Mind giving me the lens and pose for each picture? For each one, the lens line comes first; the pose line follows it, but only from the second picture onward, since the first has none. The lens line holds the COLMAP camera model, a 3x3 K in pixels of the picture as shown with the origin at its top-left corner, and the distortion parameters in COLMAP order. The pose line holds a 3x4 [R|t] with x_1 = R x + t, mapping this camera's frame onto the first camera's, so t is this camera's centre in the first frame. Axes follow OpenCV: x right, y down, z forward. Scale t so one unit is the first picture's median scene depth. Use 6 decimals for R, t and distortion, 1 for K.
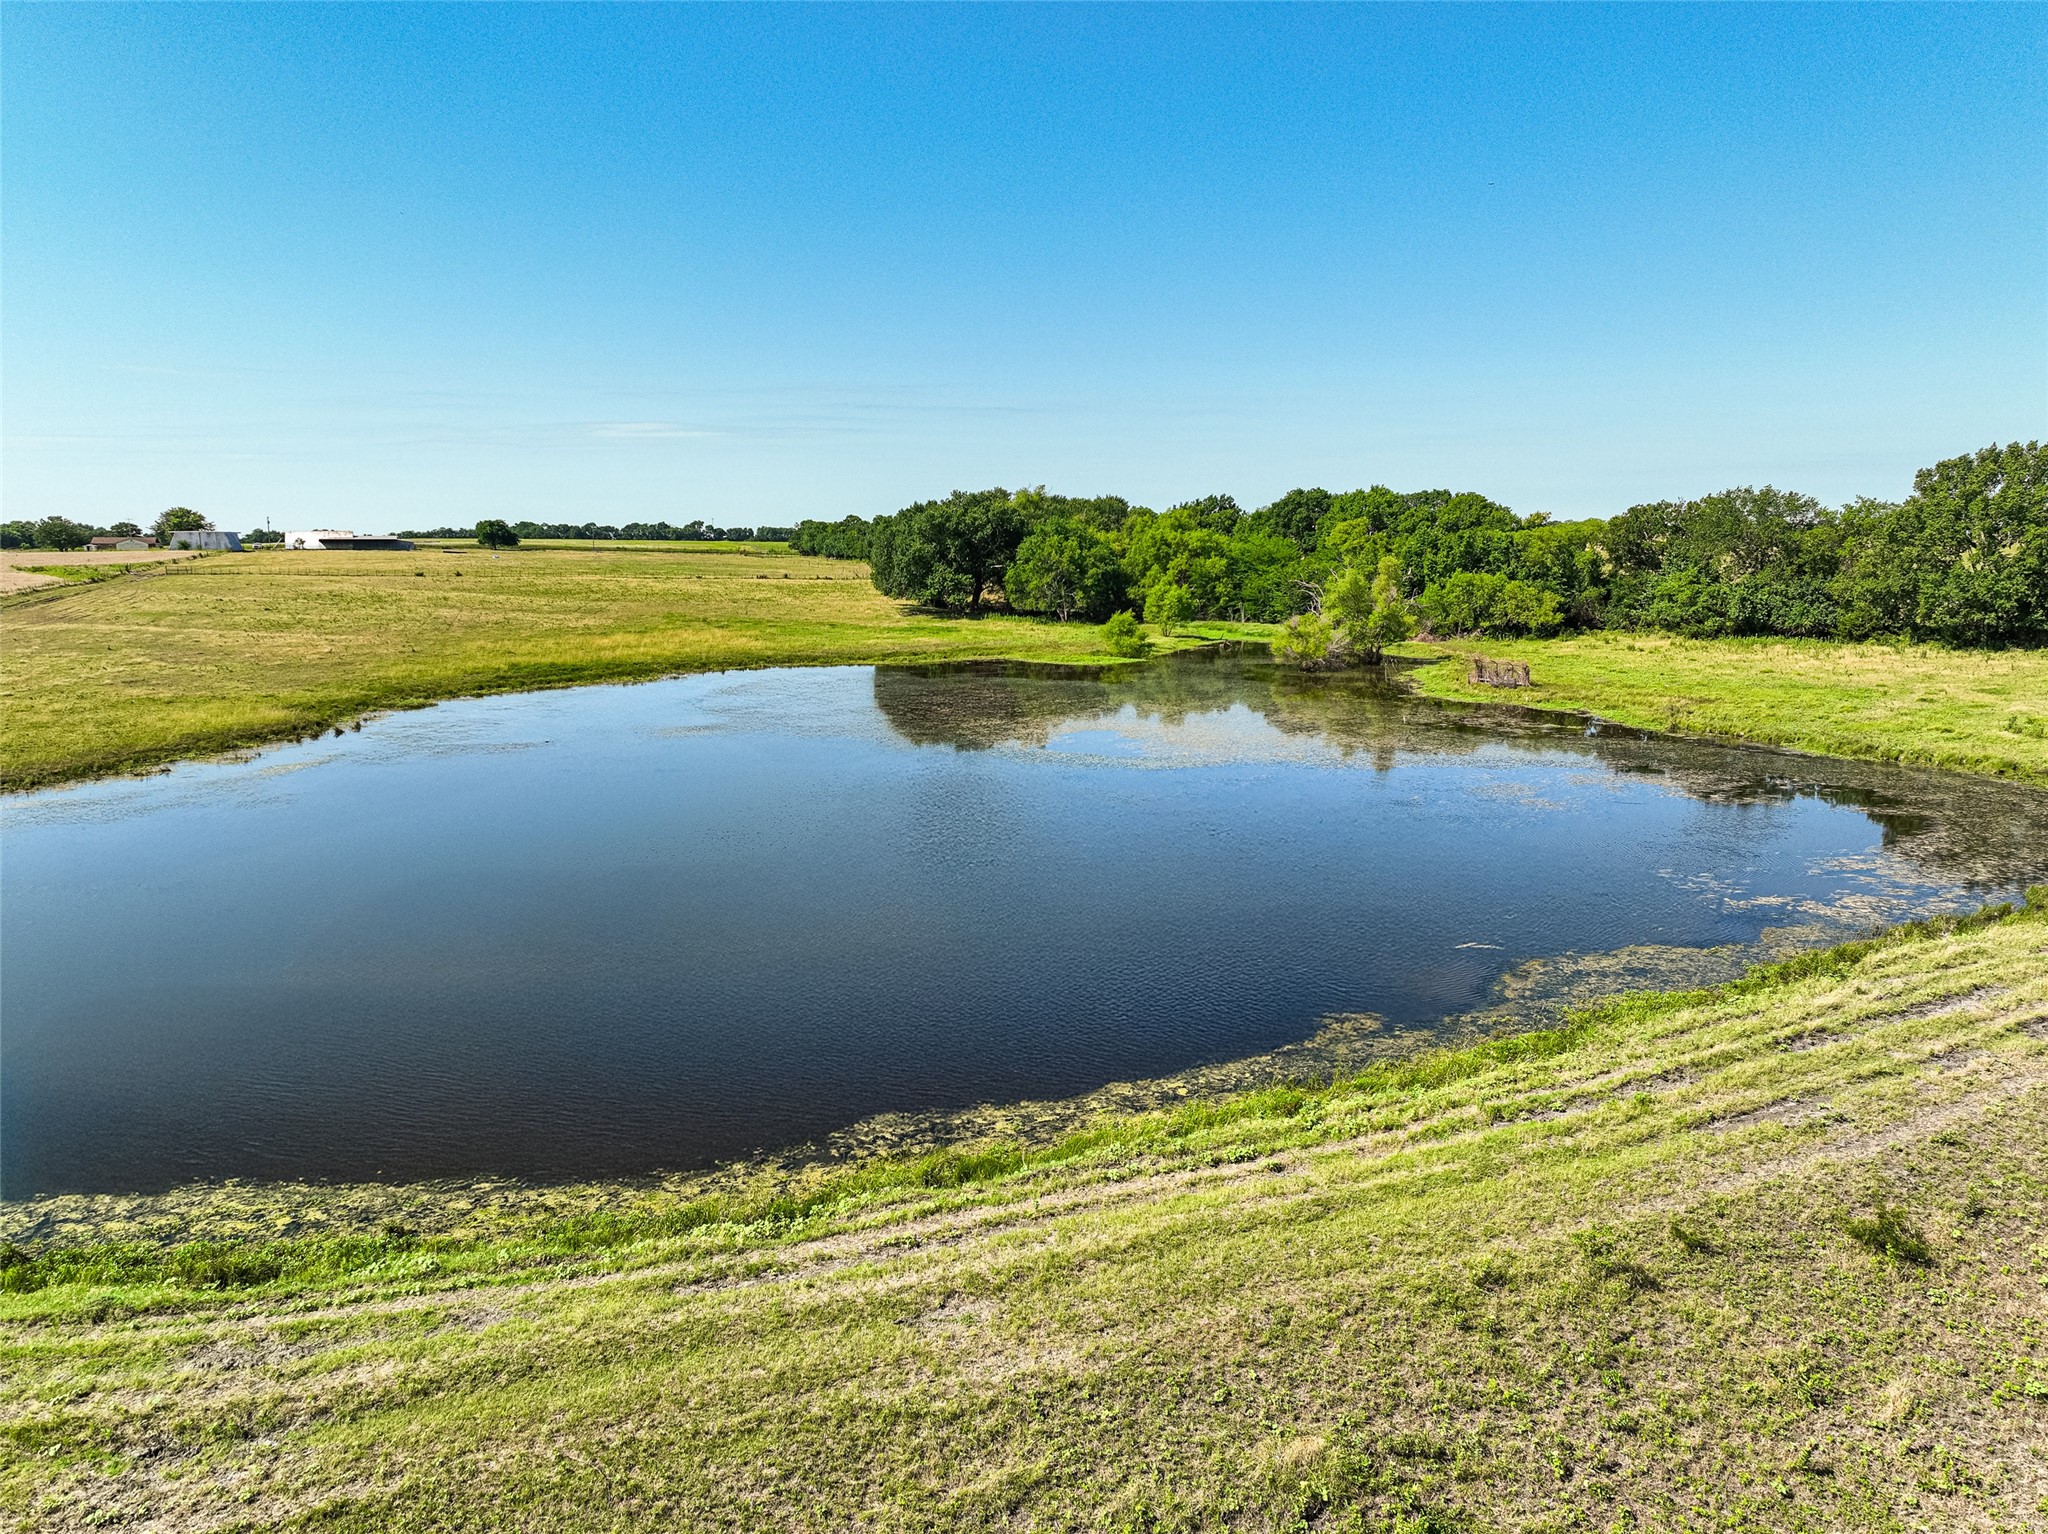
lens RADIAL K [[1446.6, 0, 1022.0], [0, 1446.6, 767.3], [0, 0, 1]] dist [-0.000449, 0.013748]
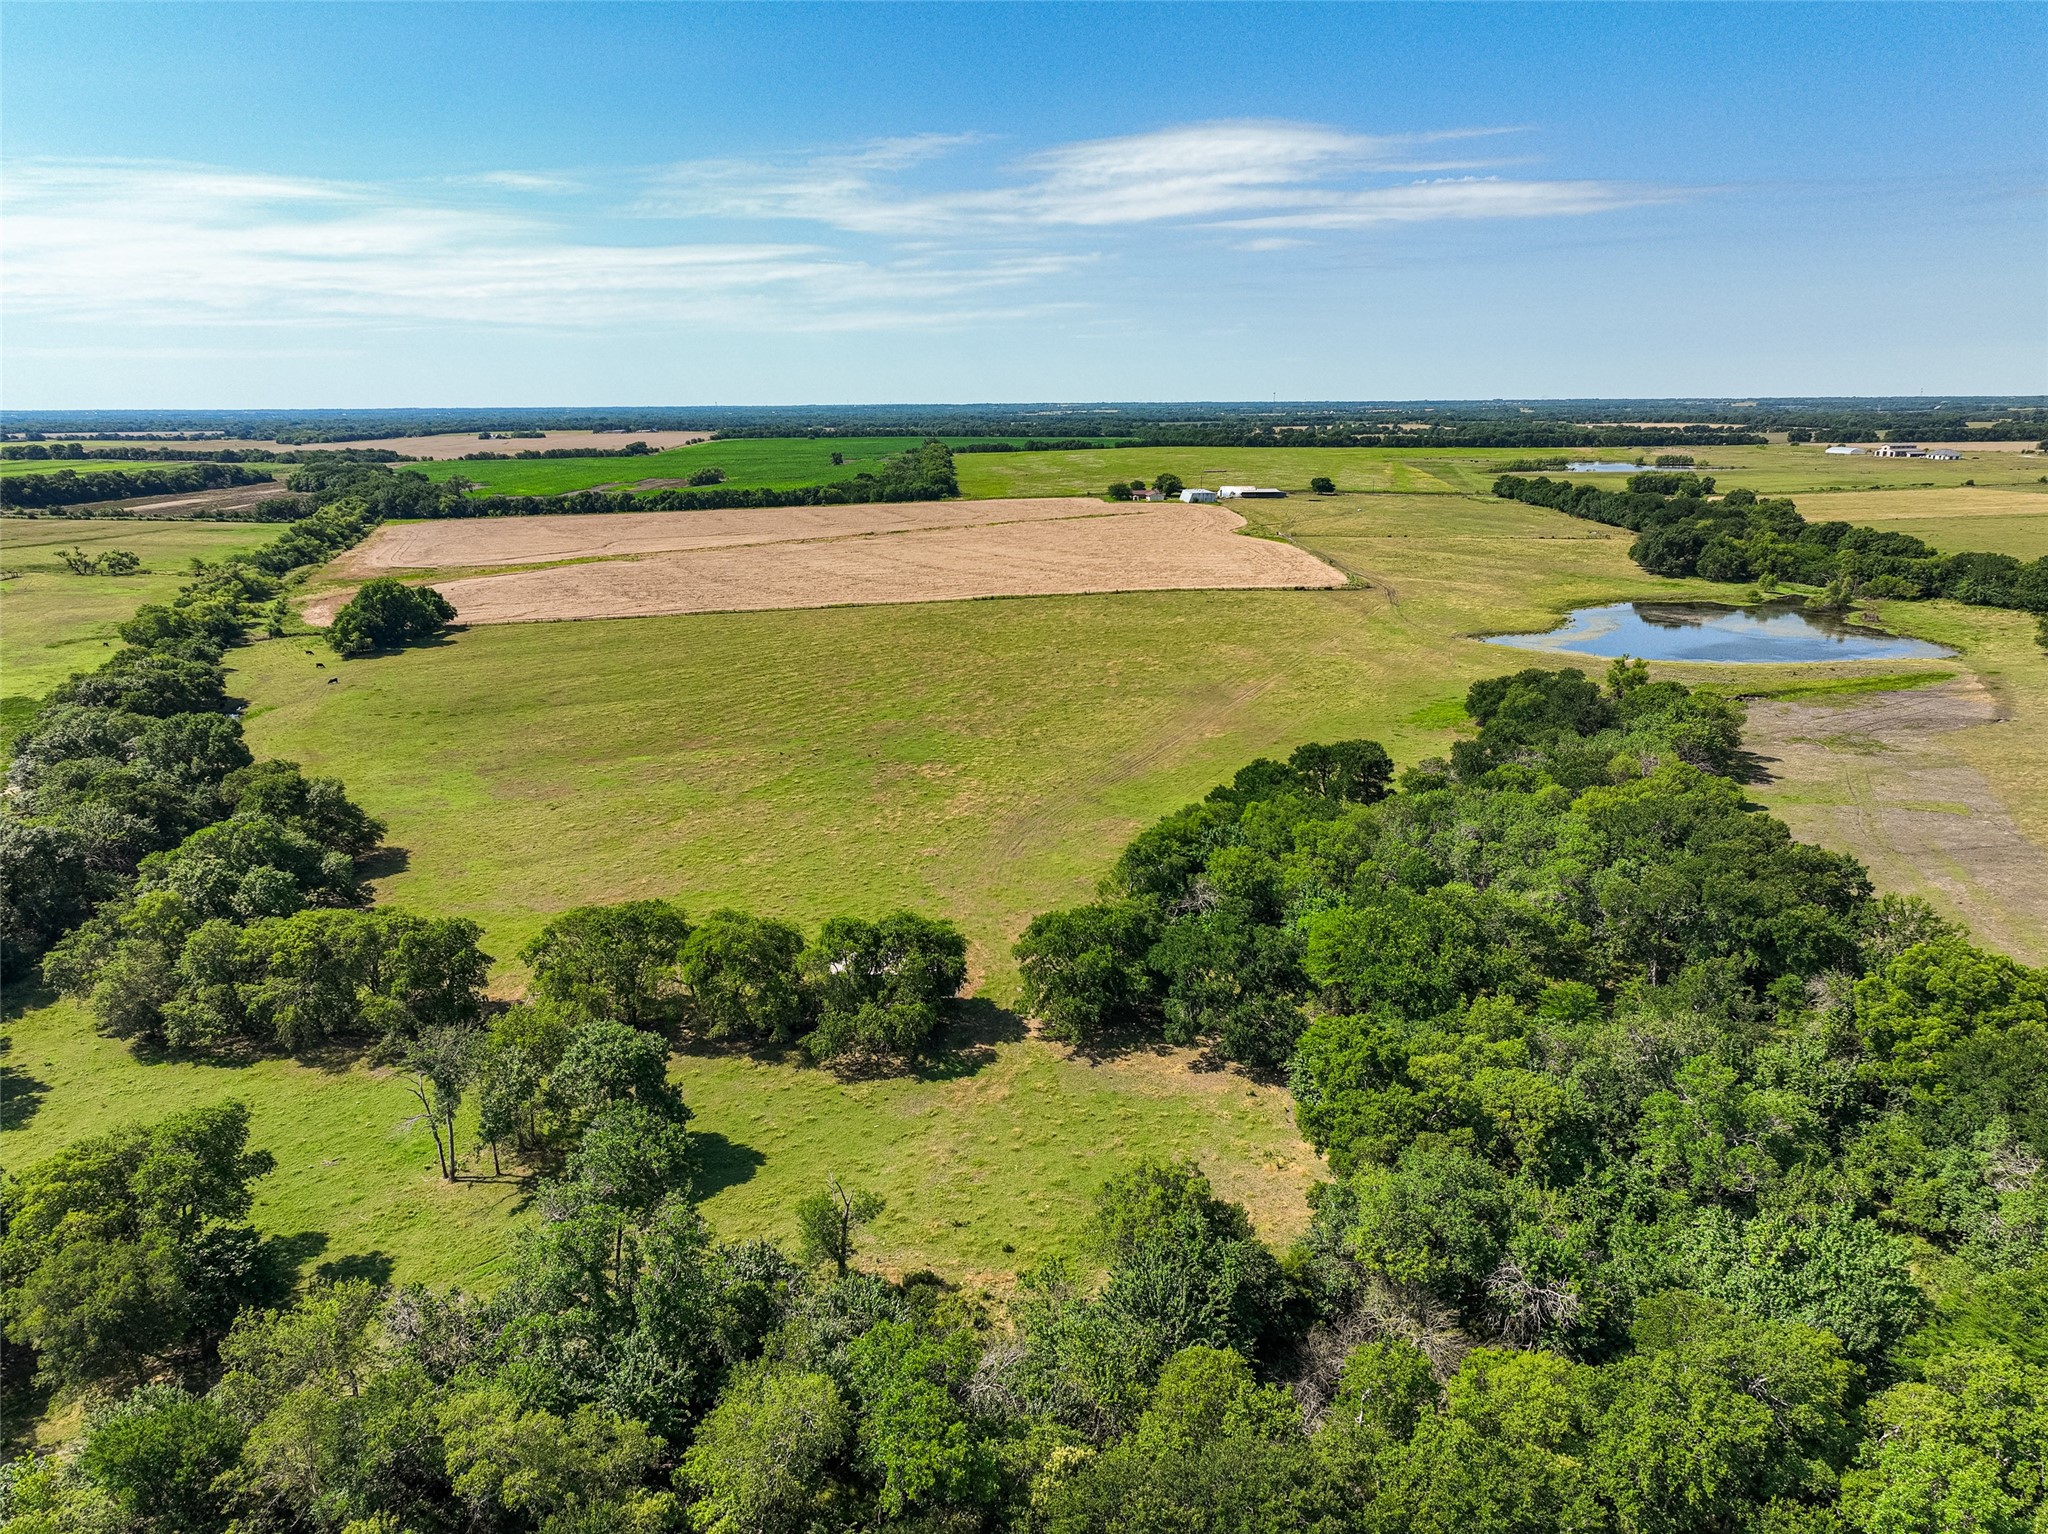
lens RADIAL K [[1446.6, 0, 1023.8], [0, 1446.6, 765.0], [0, 0, 1]] dist [-0.000449, 0.013748]
pose [[0.940856, 0.087661, -0.327271, -0.271031], [-0.058828, 0.993544, 0.097002, 0.048808], [0.333661, -0.072012, 0.939939, -1.900074]]
